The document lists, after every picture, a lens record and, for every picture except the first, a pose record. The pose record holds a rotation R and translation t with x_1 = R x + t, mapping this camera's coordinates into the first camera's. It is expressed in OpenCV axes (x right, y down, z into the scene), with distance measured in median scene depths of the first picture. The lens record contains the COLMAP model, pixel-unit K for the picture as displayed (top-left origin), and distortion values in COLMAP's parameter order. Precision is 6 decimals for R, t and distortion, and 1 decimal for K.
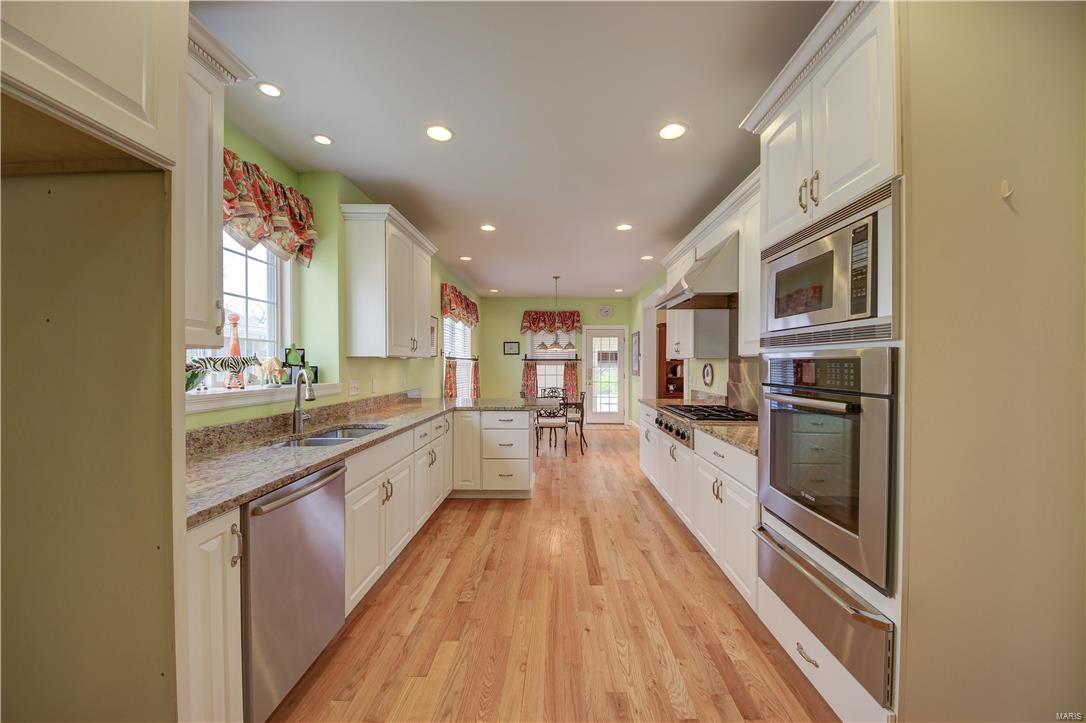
lens RADIAL K [[415.7, 0, 543.7], [0, 415.7, 369.0], [0, 0, 1]] dist [0.002660, -0.008392]
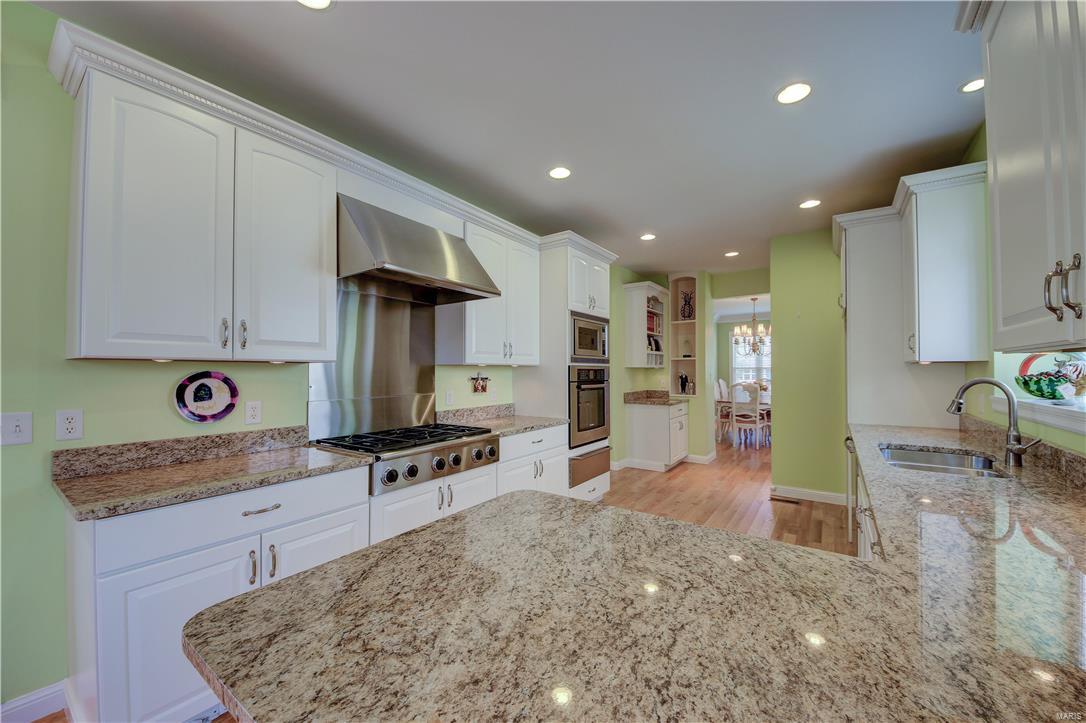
lens RADIAL K [[415.7, 0, 539.4], [0, 415.7, 358.8], [0, 0, 1]] dist [0.002660, -0.008392]
pose [[-0.839449, 0.012803, 0.543287, -0.451542], [0.003667, 0.999833, -0.017895, -0.042492], [-0.543426, -0.013029, -0.839356, 3.295543]]
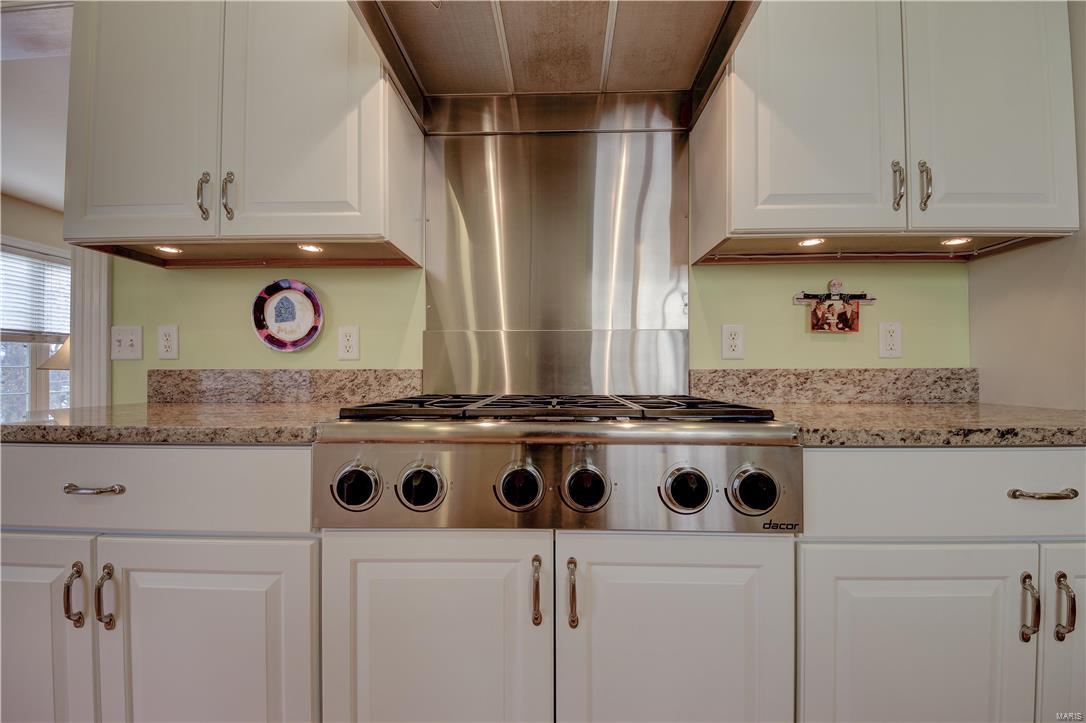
lens RADIAL K [[415.7, 0, 547.4], [0, 415.7, 364.9], [0, 0, 1]] dist [0.002660, -0.008392]
pose [[-0.015769, 0.006433, 0.999855, 0.201269], [0.003982, 0.999972, -0.006371, 0.174474], [-0.999868, 0.003881, -0.015794, 2.168308]]
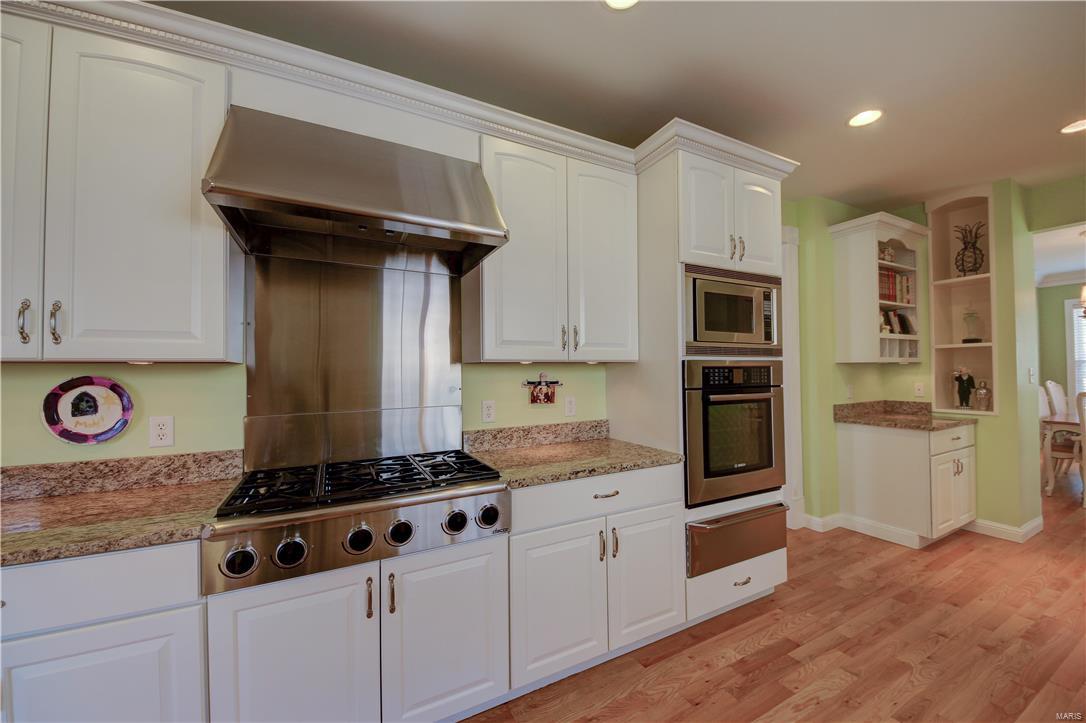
lens RADIAL K [[415.7, 0, 546.4], [0, 415.7, 361.0], [0, 0, 1]] dist [0.002660, -0.008392]
pose [[-0.501354, 0.022557, 0.864948, -0.249408], [0.018092, 0.999715, -0.015584, -0.031170], [-0.865053, 0.007836, -0.501619, 2.292971]]
